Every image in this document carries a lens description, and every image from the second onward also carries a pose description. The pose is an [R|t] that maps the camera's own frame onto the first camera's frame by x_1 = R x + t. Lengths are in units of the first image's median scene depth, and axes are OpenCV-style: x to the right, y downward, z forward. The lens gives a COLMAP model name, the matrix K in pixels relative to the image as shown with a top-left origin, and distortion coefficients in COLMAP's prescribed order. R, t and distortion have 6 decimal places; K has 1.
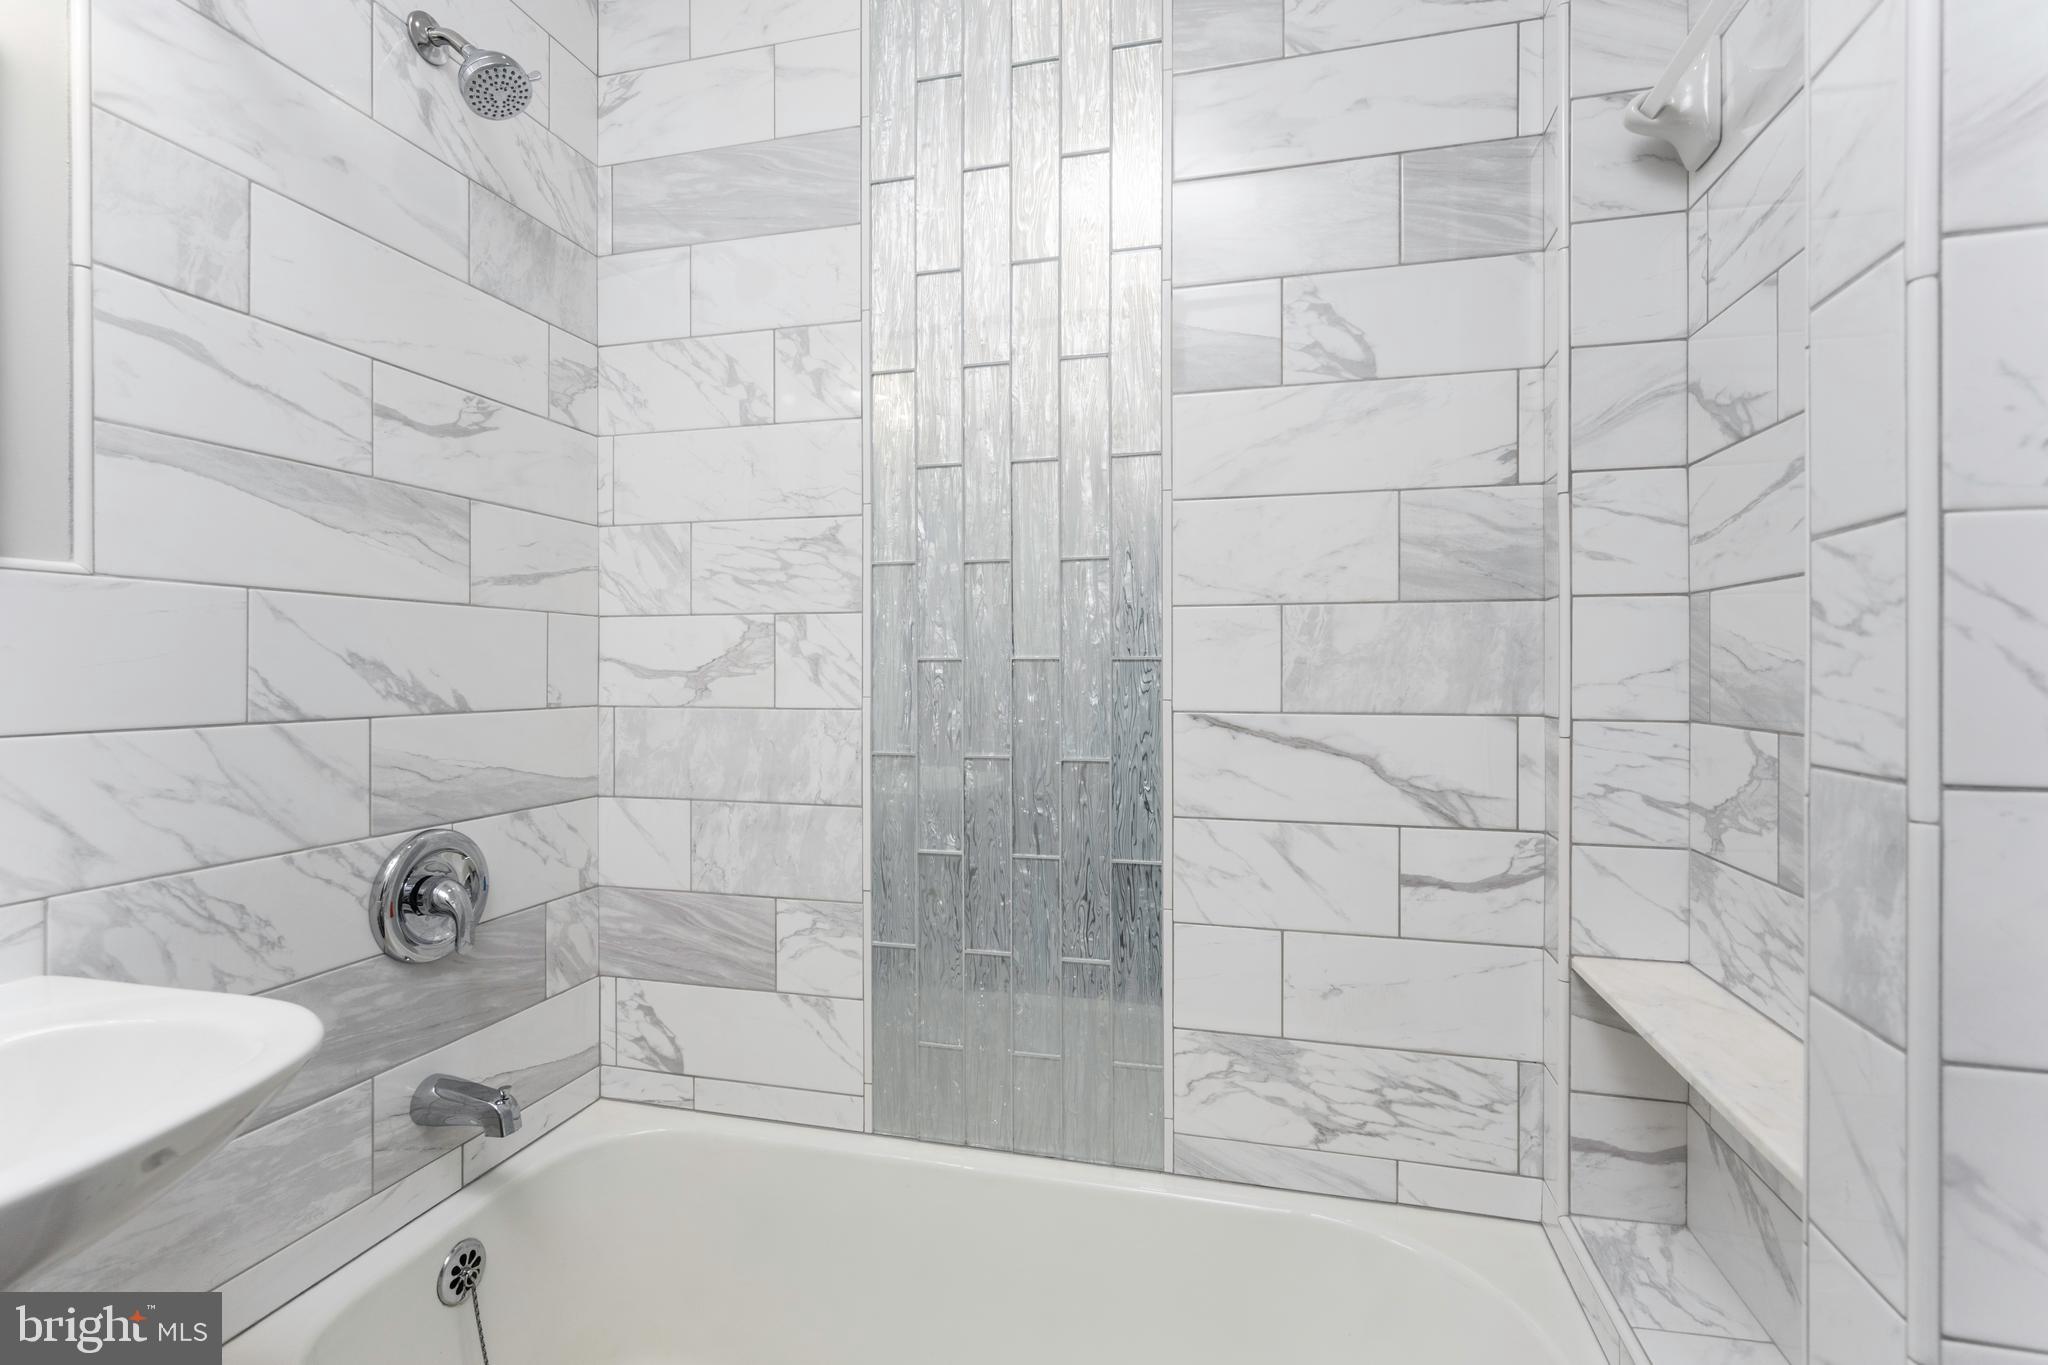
lens RADIAL K [[965.8, 0, 1025.3], [0, 965.8, 670.8], [0, 0, 1]] dist [0.000158, -0.000289]
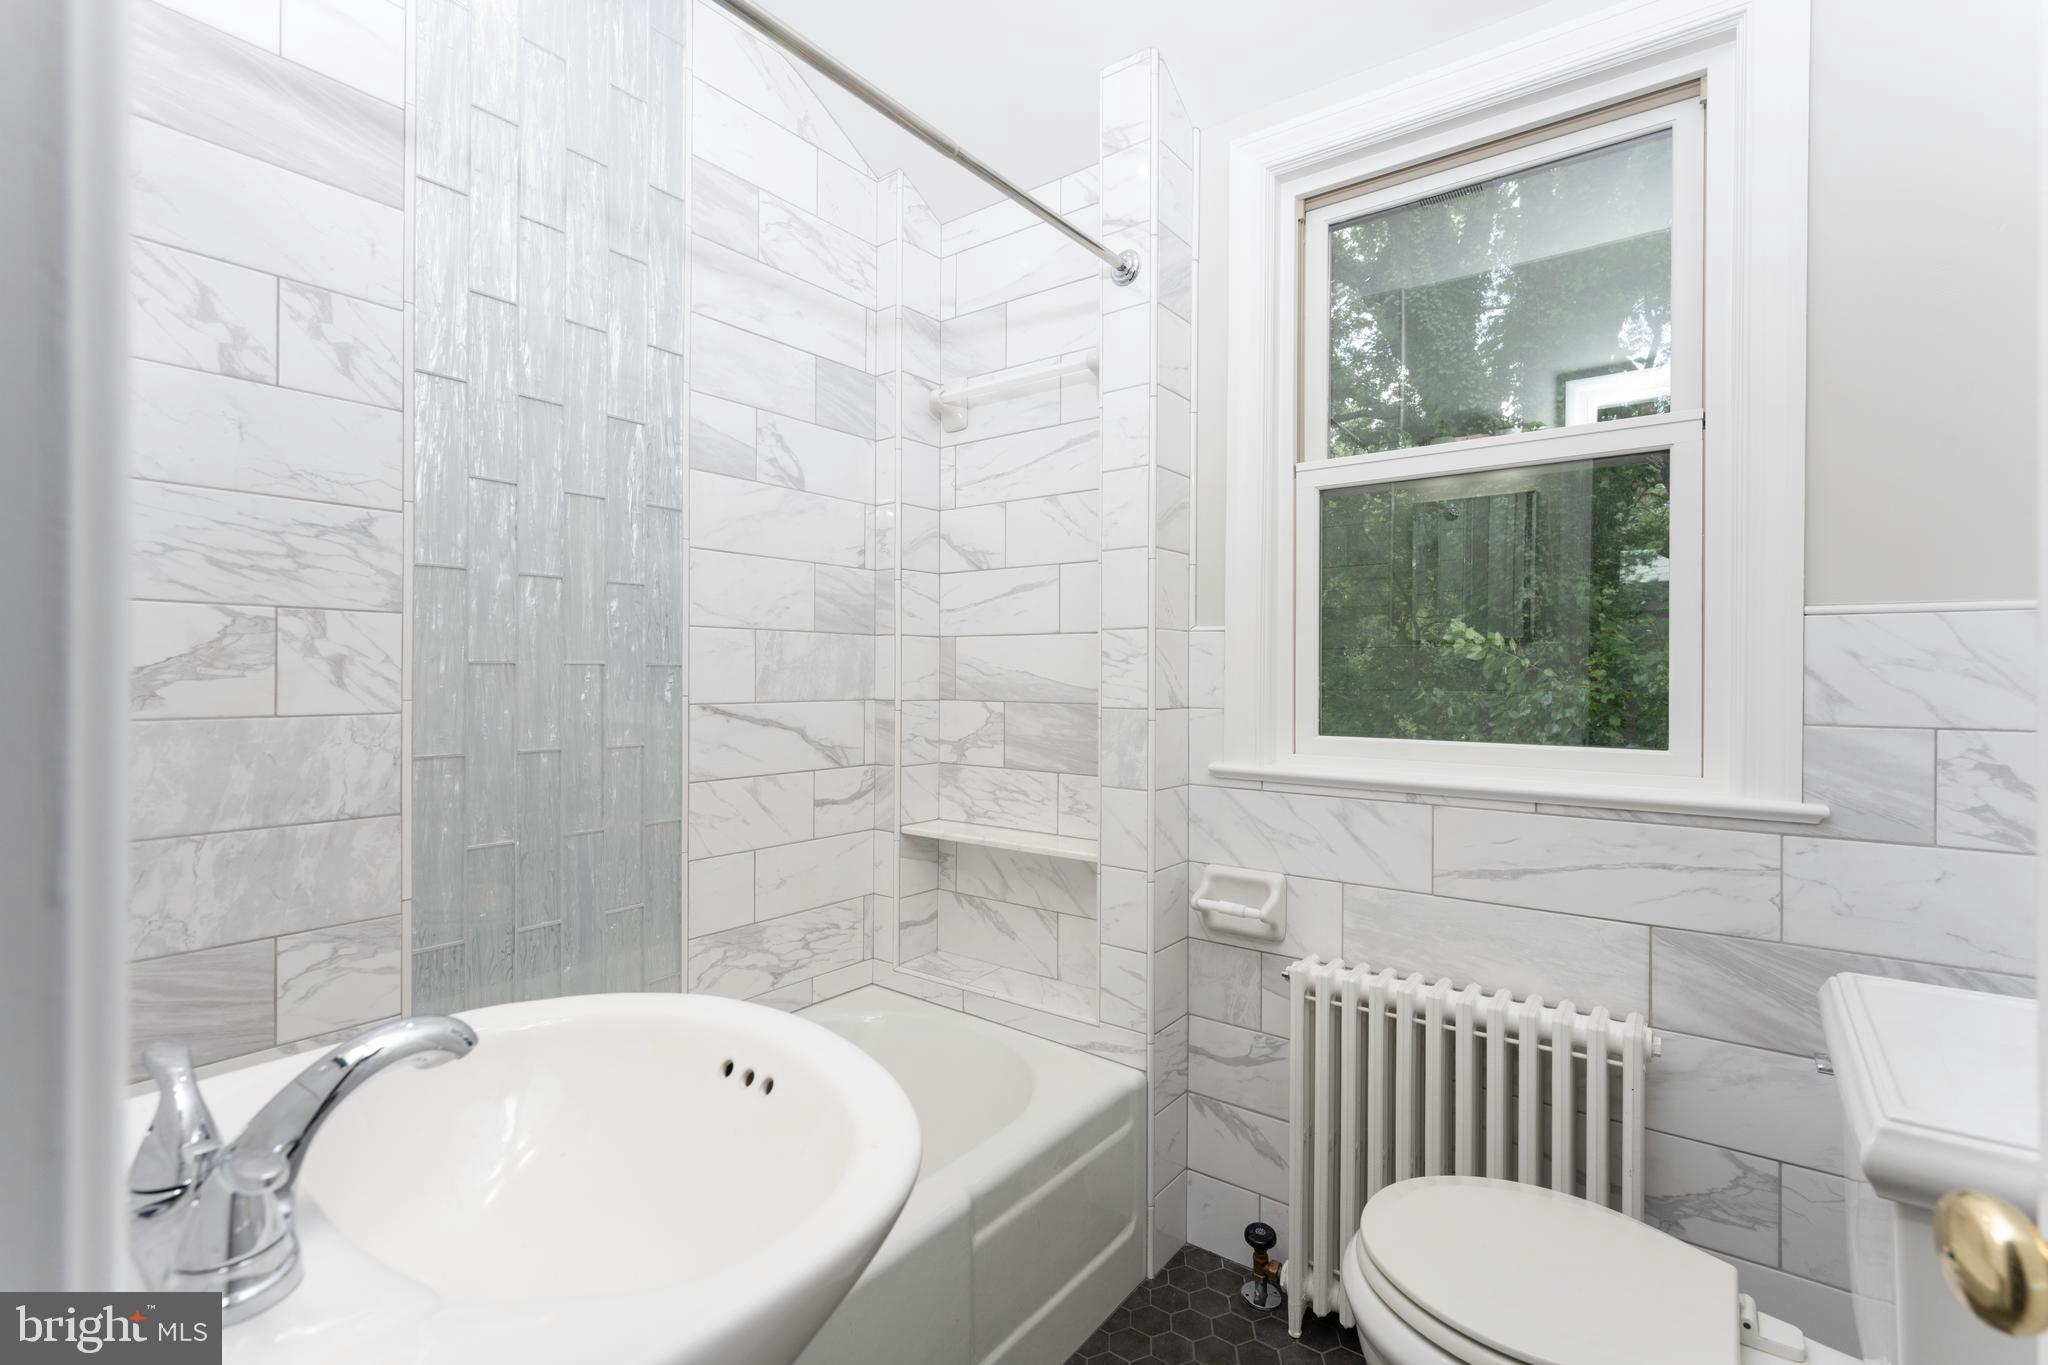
lens RADIAL K [[965.8, 0, 1025.3], [0, 965.8, 670.8], [0, 0, 1]] dist [0.000158, -0.000289]
pose [[0.366091, 0.005160, 0.930565, -0.931275], [-0.002723, 0.999986, -0.004474, 0.000204], [-0.930575, -0.000896, 0.366100, 0.073406]]
